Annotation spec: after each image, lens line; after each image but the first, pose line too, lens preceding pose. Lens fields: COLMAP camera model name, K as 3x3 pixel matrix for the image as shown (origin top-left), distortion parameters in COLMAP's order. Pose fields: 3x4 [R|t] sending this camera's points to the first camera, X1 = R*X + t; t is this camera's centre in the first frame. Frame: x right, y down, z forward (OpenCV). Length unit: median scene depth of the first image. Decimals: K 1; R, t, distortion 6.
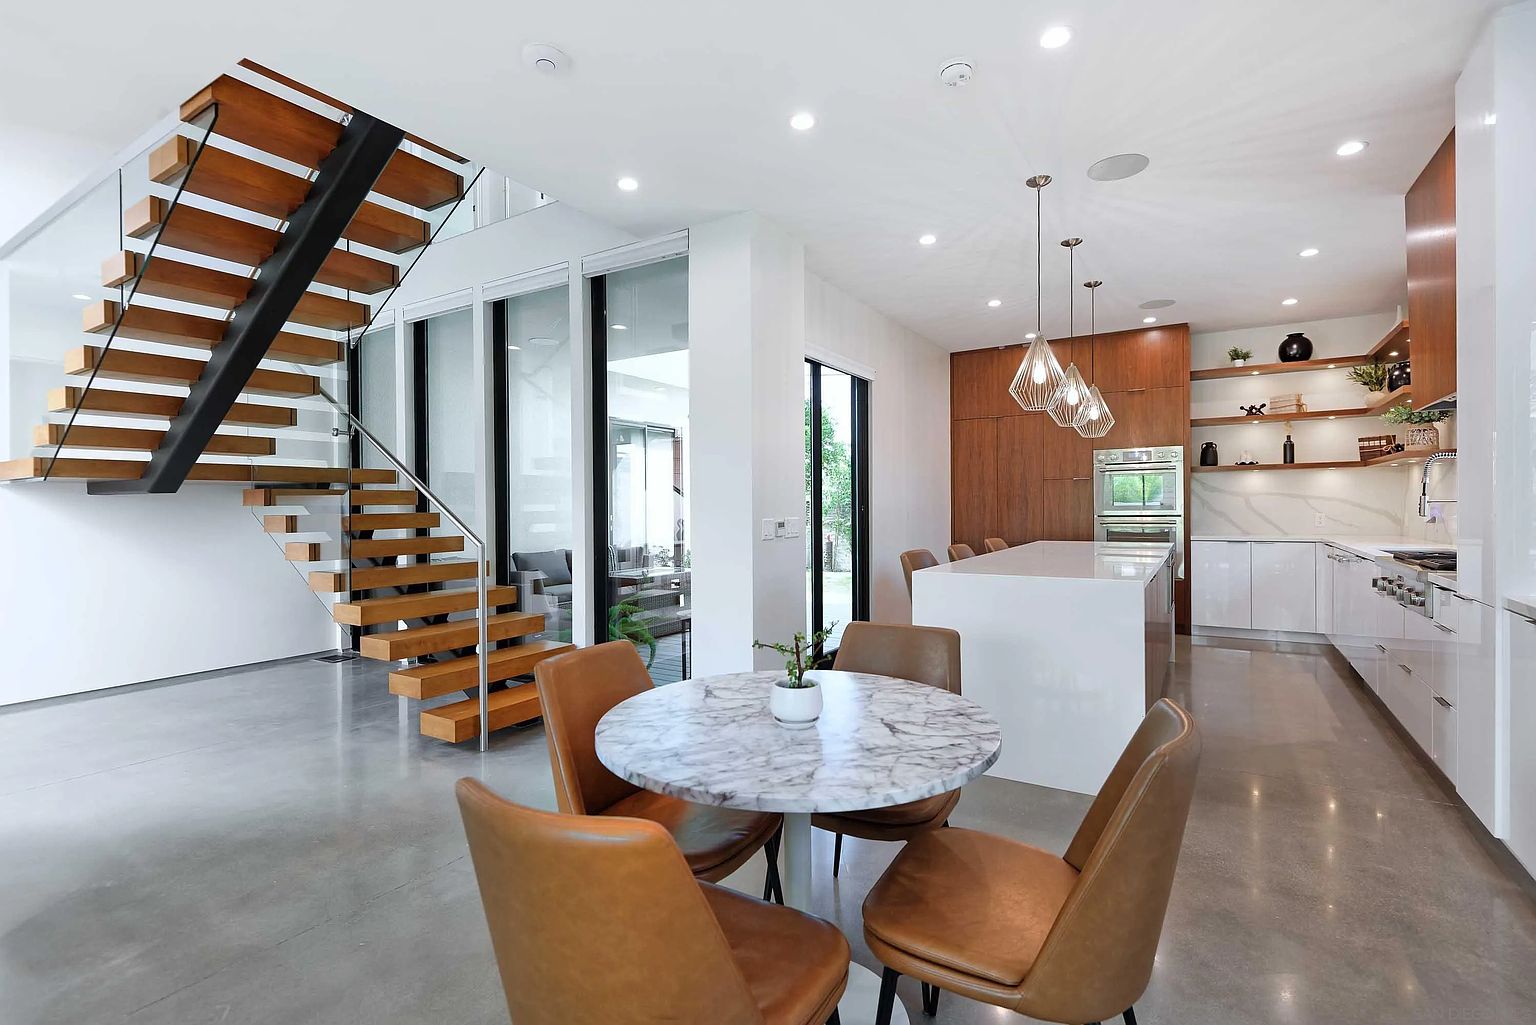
lens RADIAL K [[699.7, 0, 774.3], [0, 699.7, 506.7], [0, 0, 1]] dist [0.002532, -0.009630]
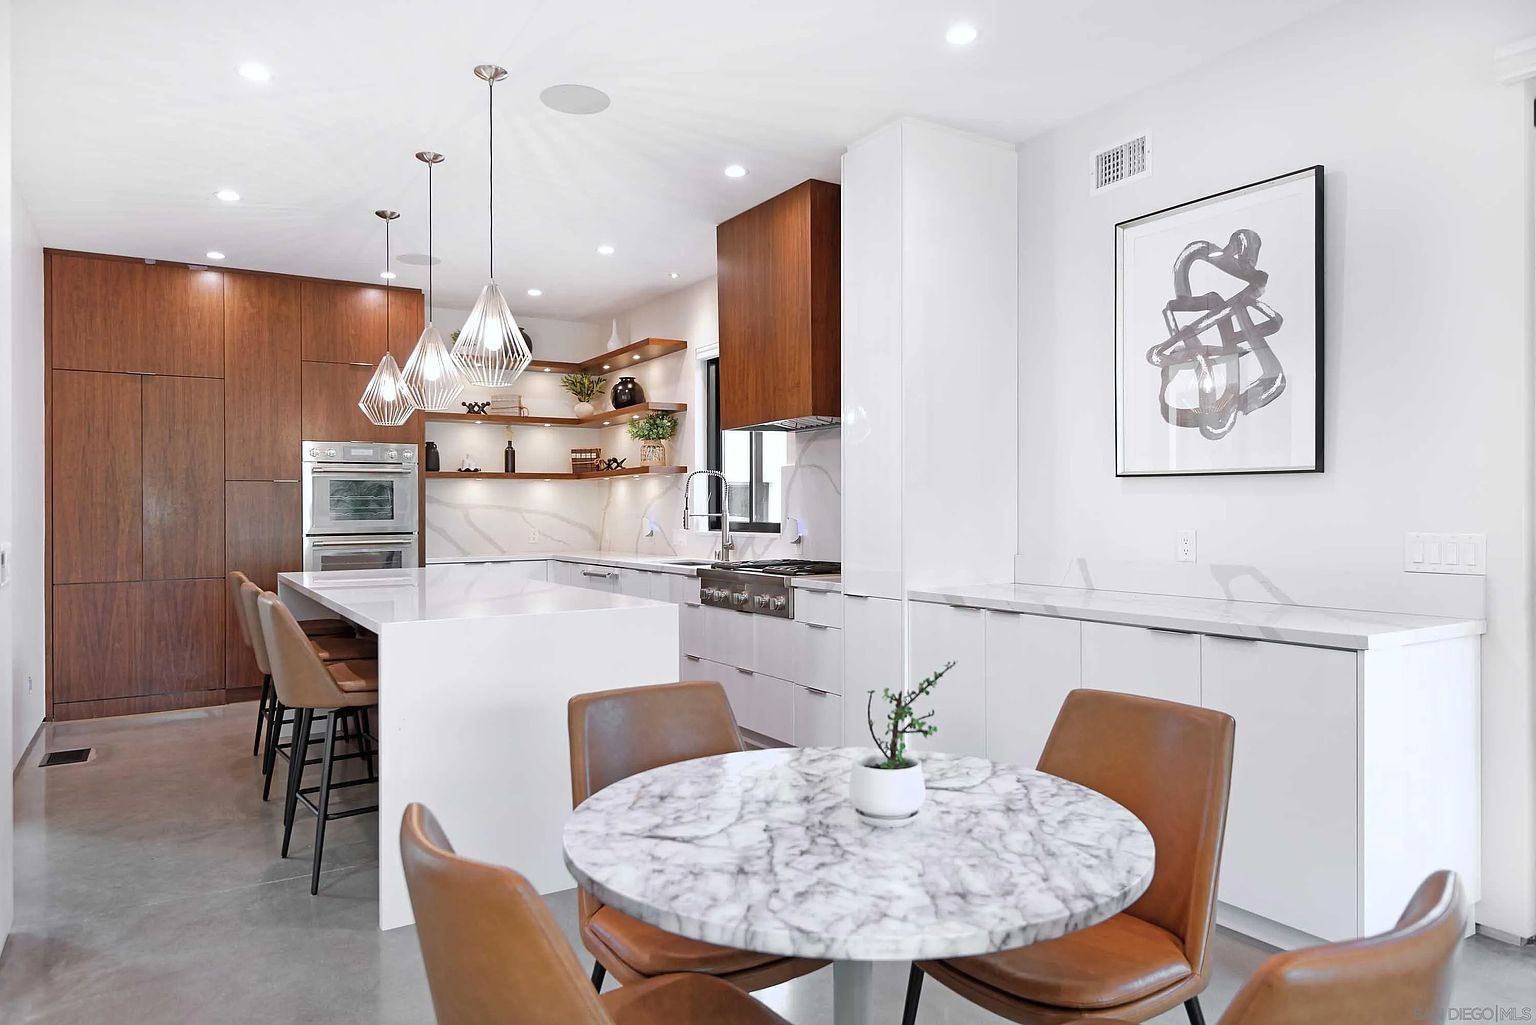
lens RADIAL K [[970.3, 0, 768.0], [0, 970.3, 512.5], [0, 0, 1]] dist [0.009739, 0.002531]
pose [[0.445668, 0.006687, 0.895173, -0.606900], [0.004390, 0.999944, -0.009655, 0.005468], [-0.895188, 0.008232, 0.445613, 0.446840]]
